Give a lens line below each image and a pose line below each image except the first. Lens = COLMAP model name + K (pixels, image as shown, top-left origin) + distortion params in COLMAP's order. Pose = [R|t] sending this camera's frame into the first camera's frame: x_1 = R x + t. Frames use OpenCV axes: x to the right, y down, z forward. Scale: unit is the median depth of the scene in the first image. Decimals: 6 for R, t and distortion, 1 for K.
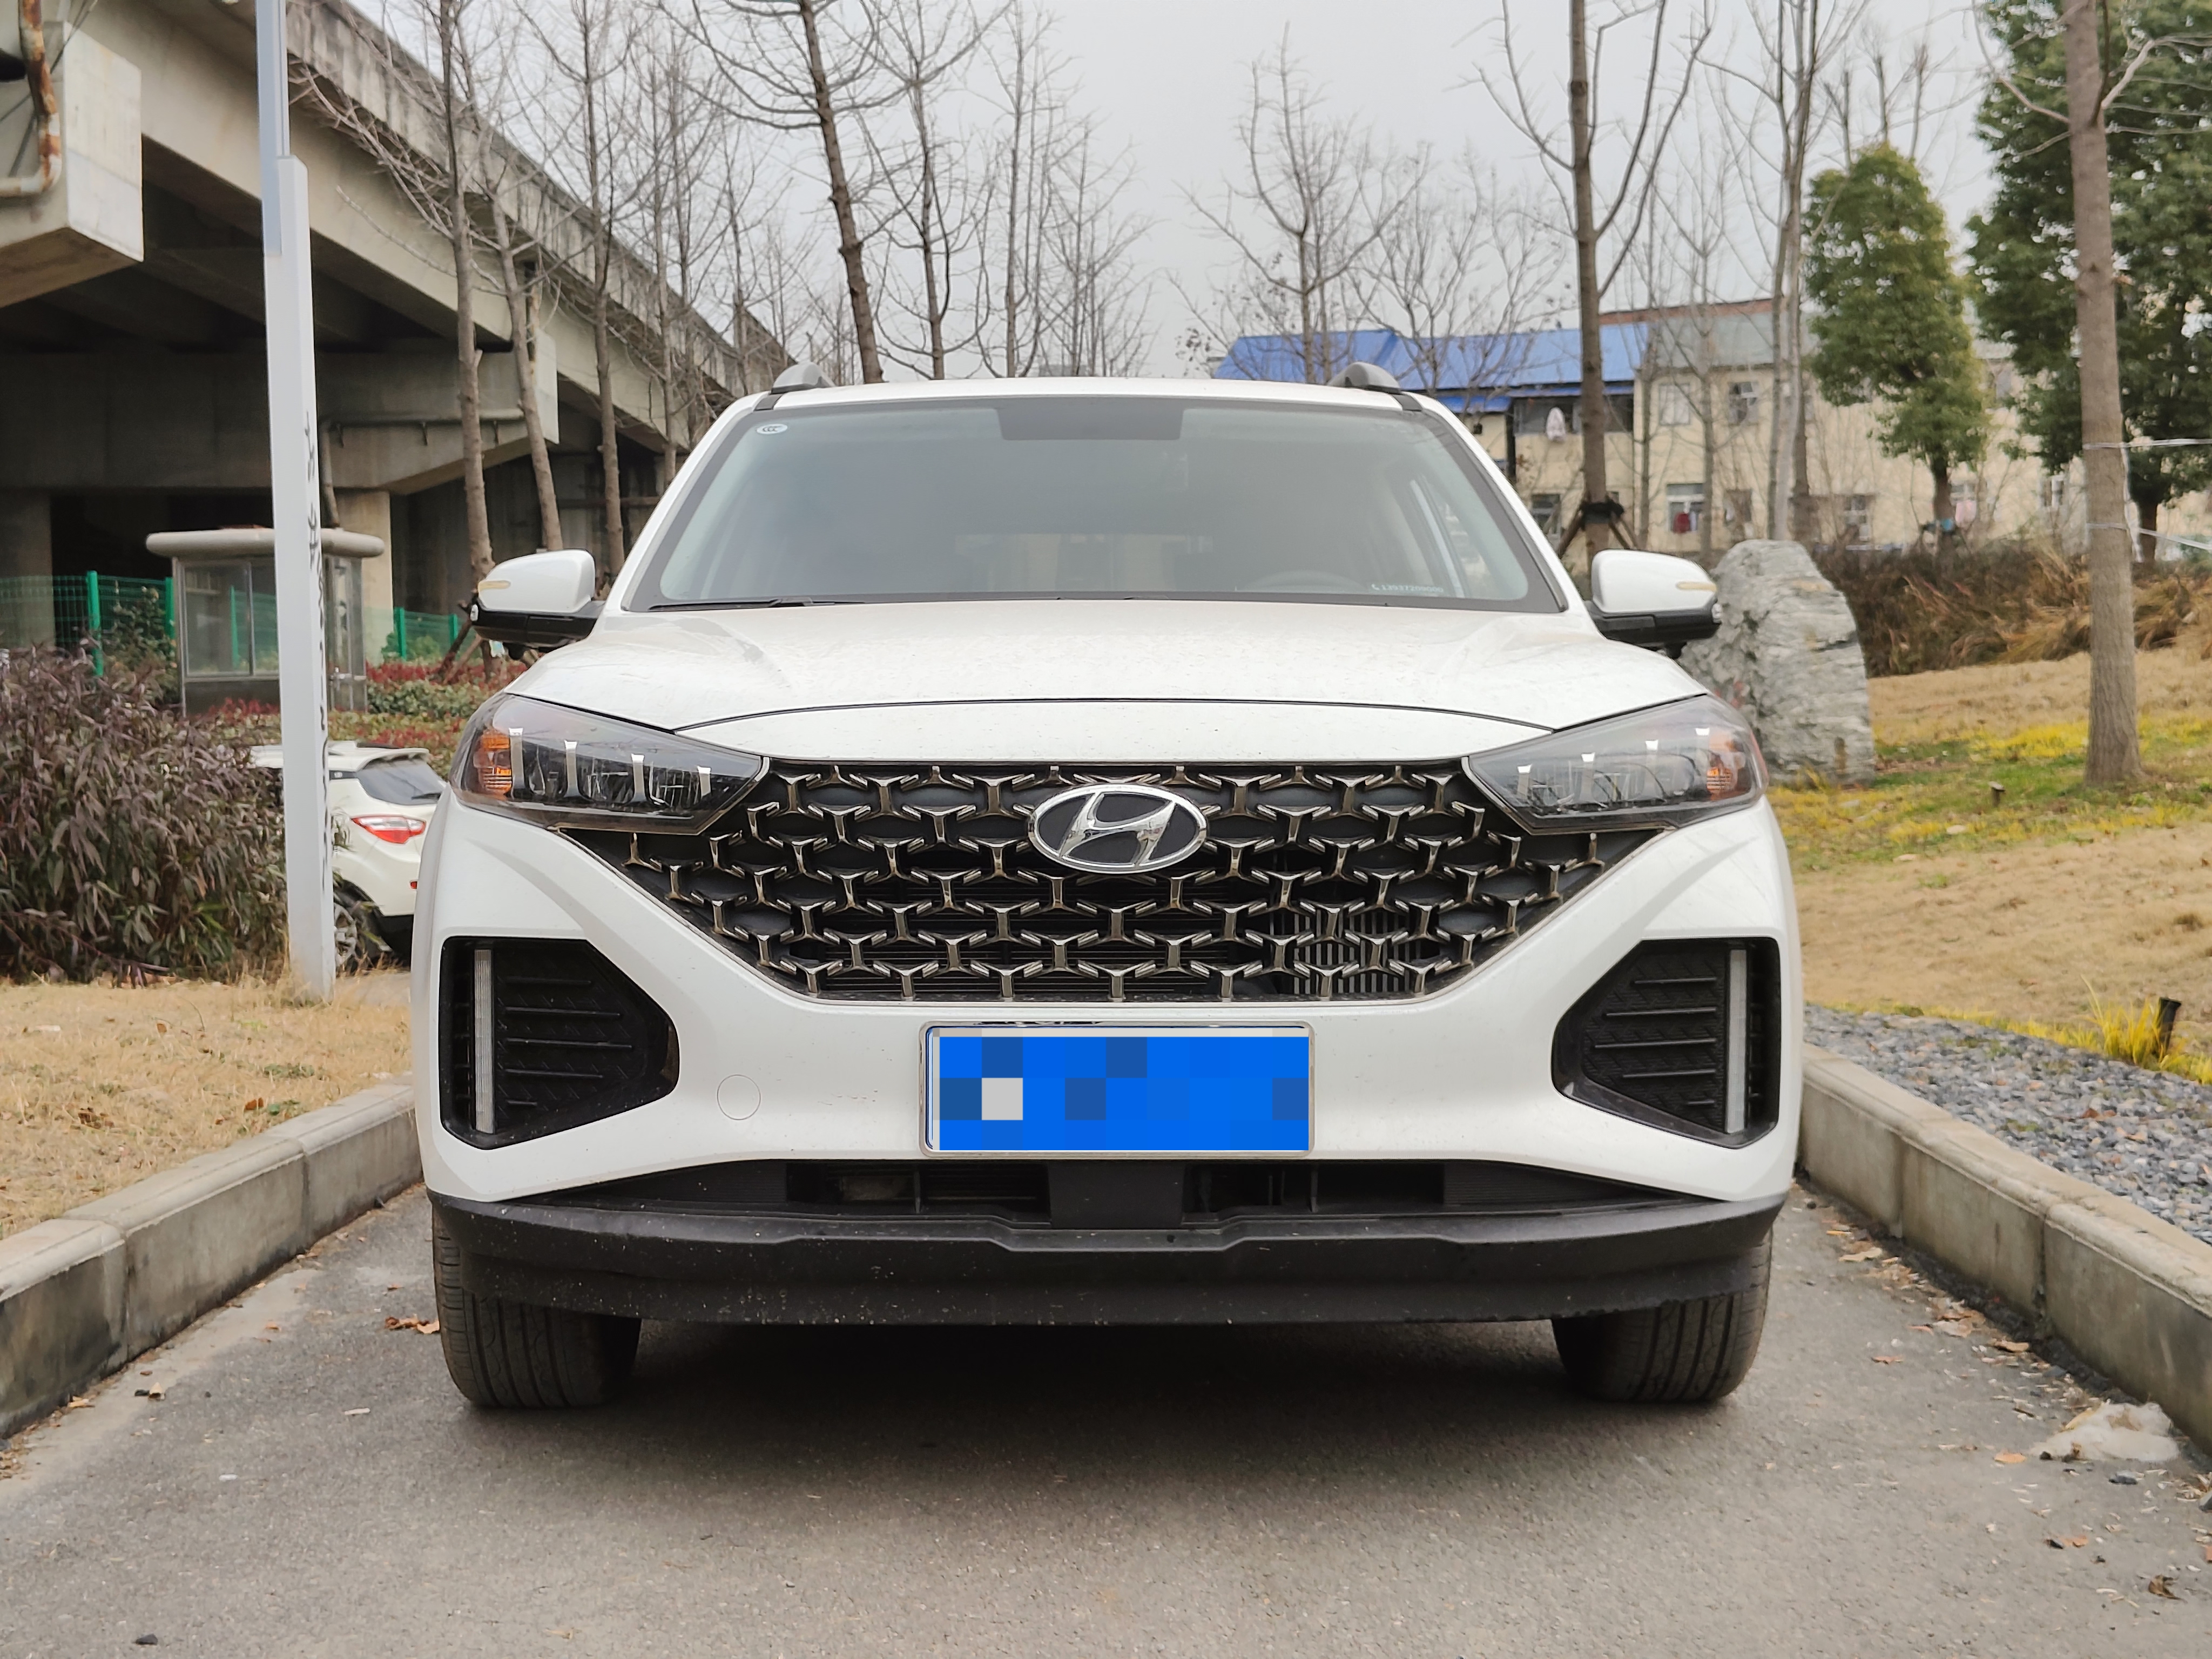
lens RADIAL K [[2877.7, 0, 1048.9], [0, 2877.7, 832.5], [0, 0, 1]] dist [0.012515, -0.038550]
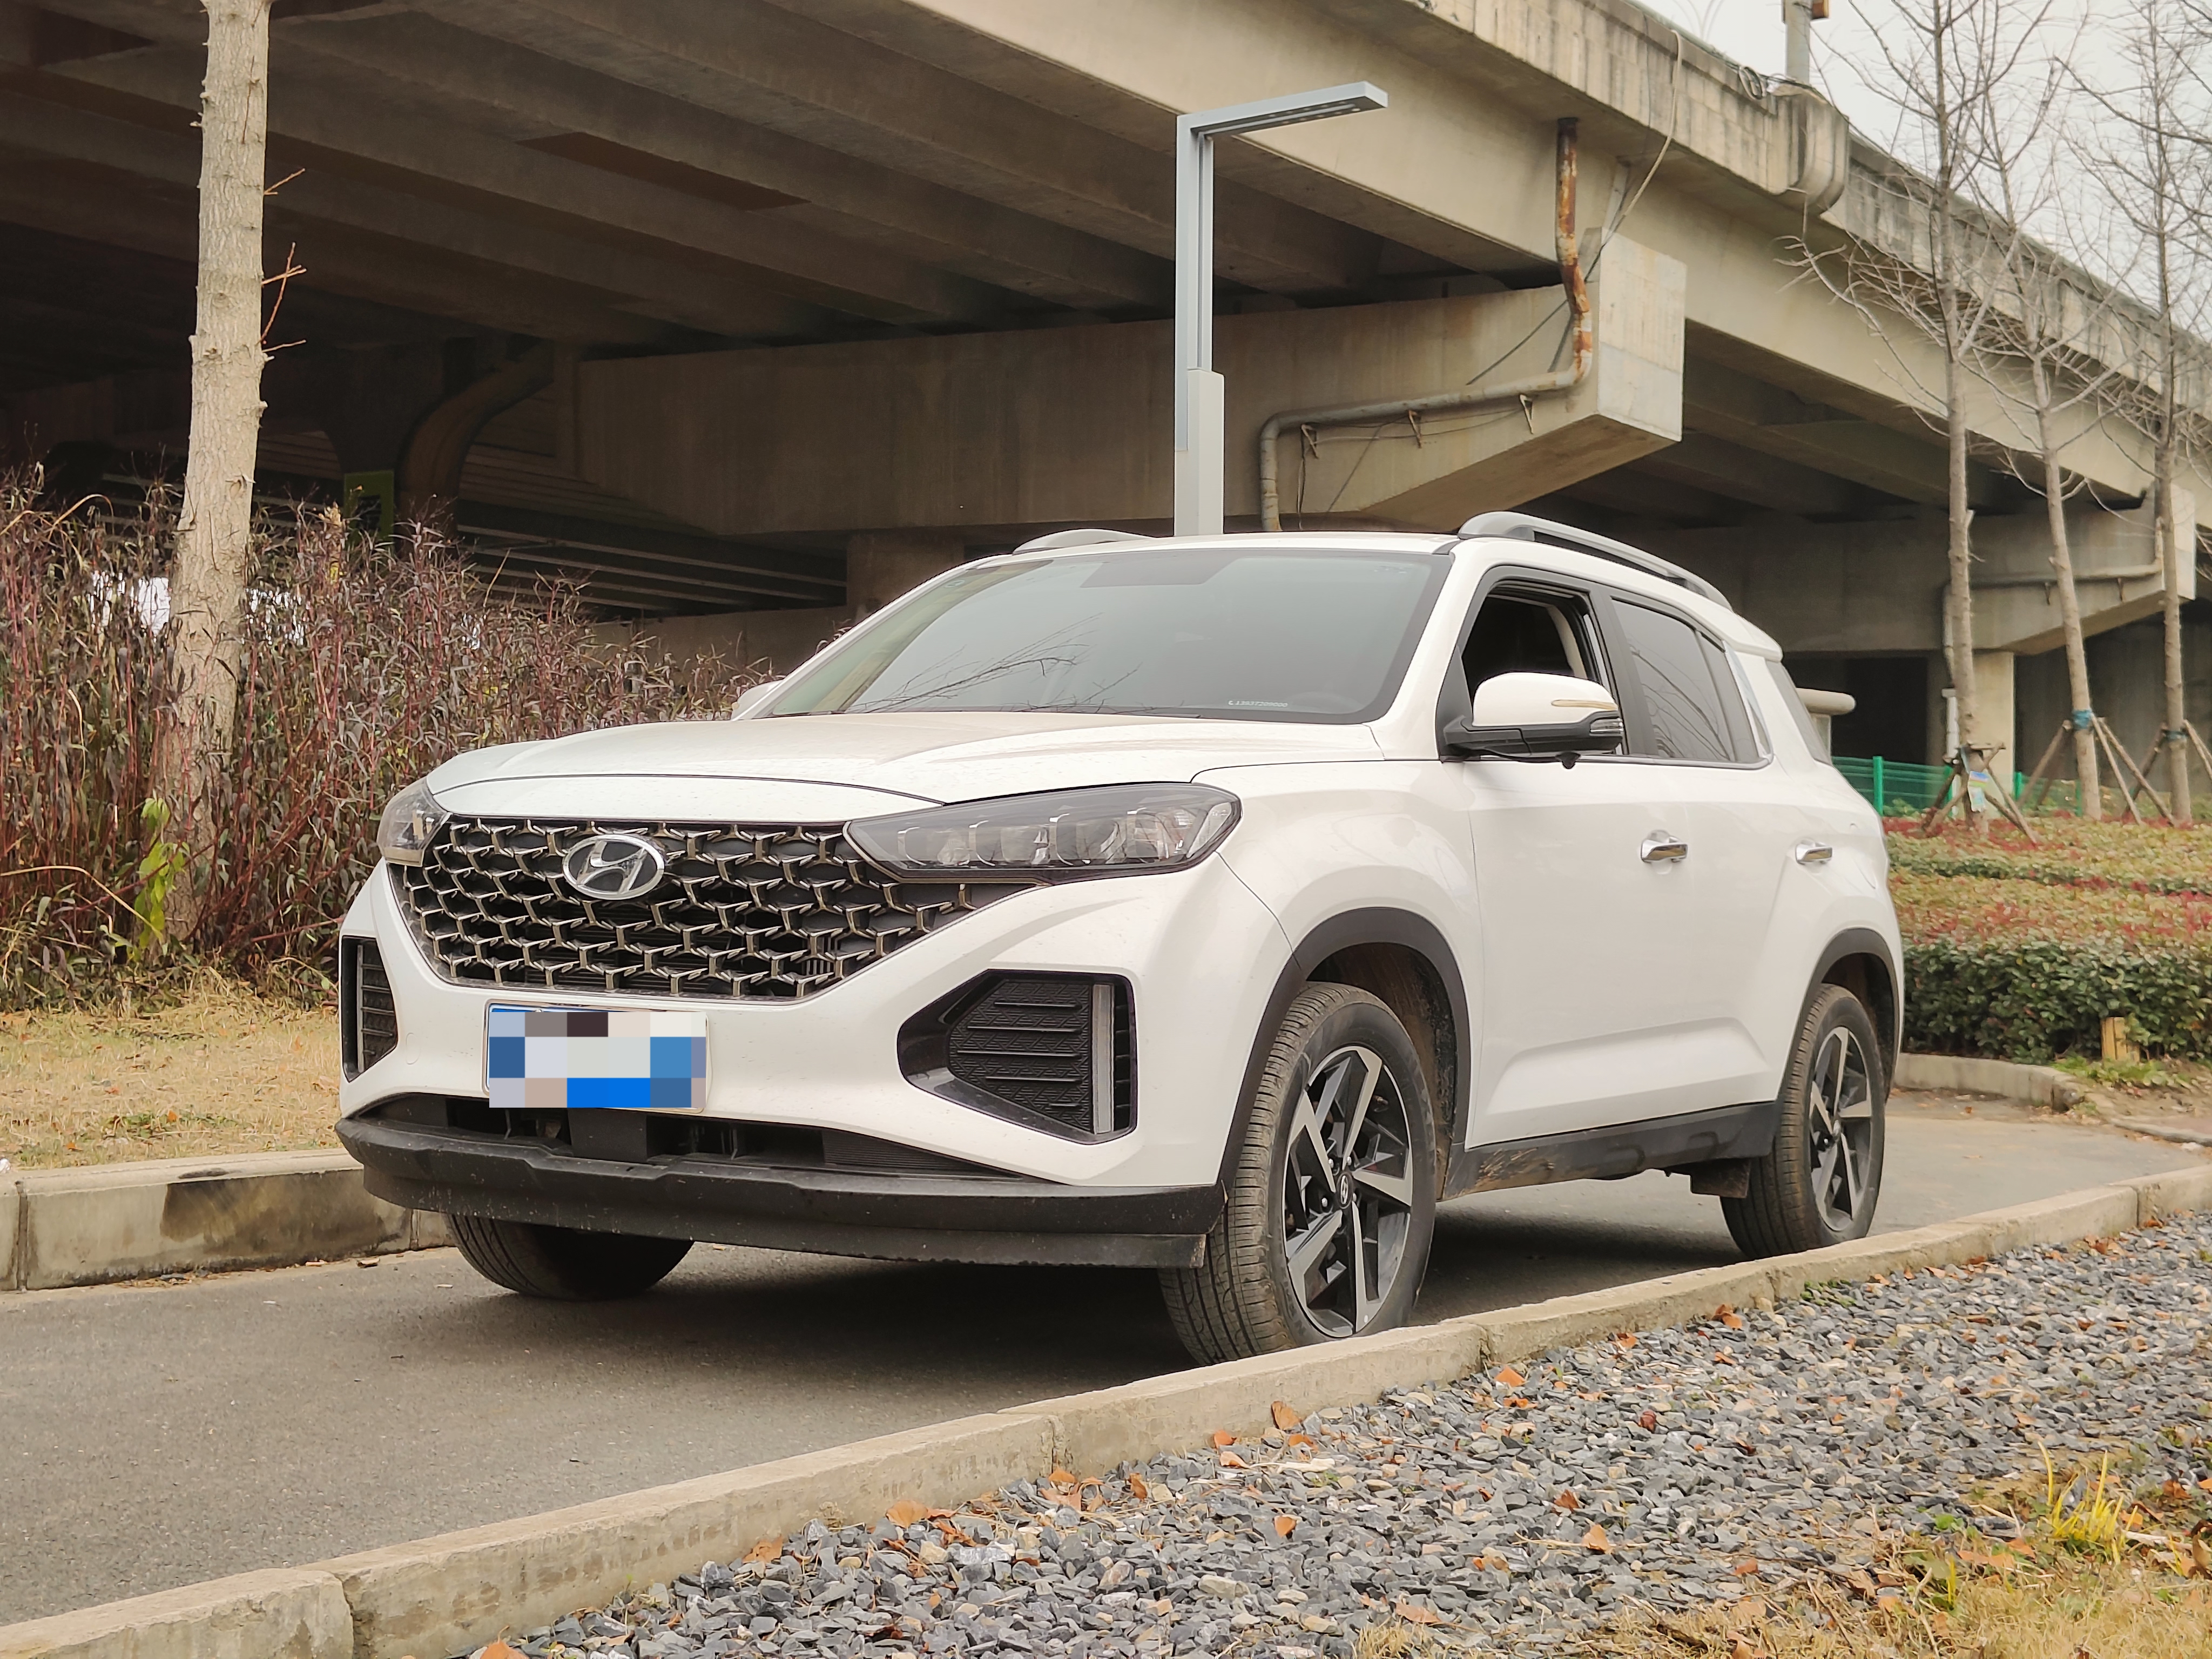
lens RADIAL K [[2757.3, 0, 1107.0], [0, 2757.3, 831.3], [0, 0, 1]] dist [0.208308, -0.806314]
pose [[0.868788, 0.019251, -0.494810, 0.857755], [-0.045812, 0.998083, -0.041607, 0.025276], [0.493061, 0.058816, 0.868004, -0.036616]]
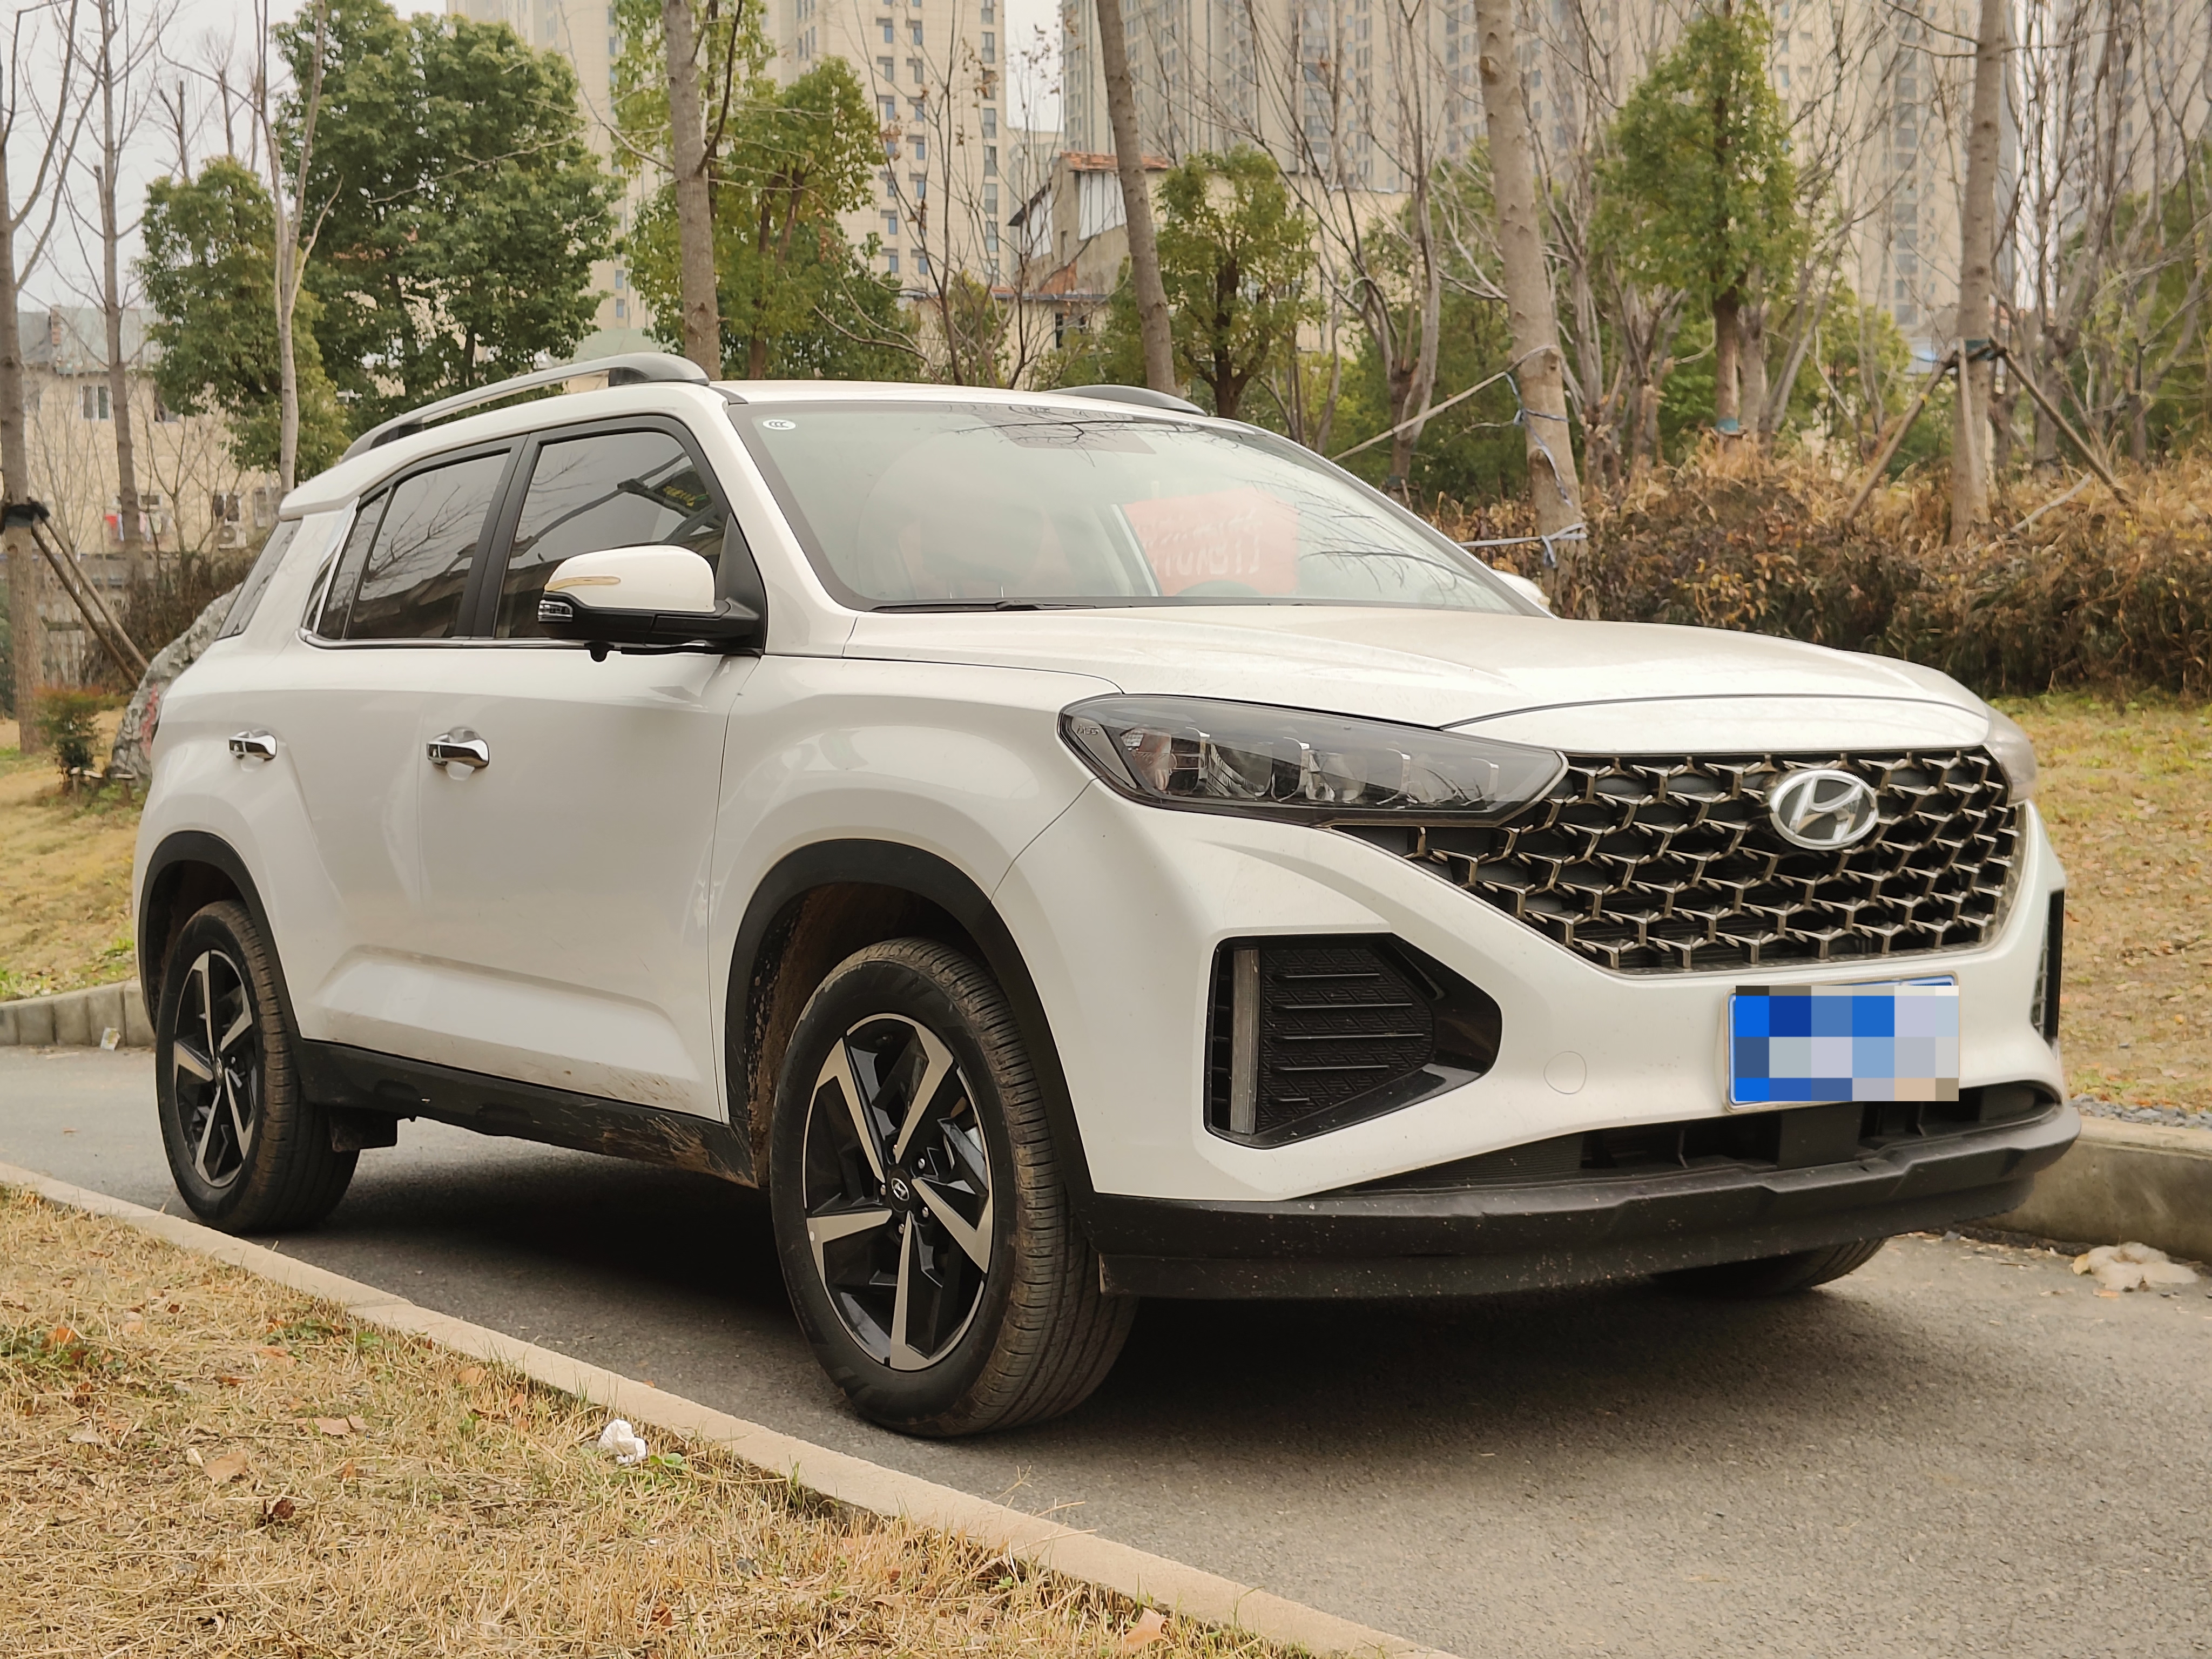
lens RADIAL K [[2877.7, 0, 1048.9], [0, 2877.7, 832.5], [0, 0, 1]] dist [0.012515, -0.038550]
pose [[0.834294, -0.026209, 0.550696, -0.824634], [0.028422, 0.999586, 0.004515, -0.005971], [-0.550587, 0.011885, 0.834694, 0.217416]]
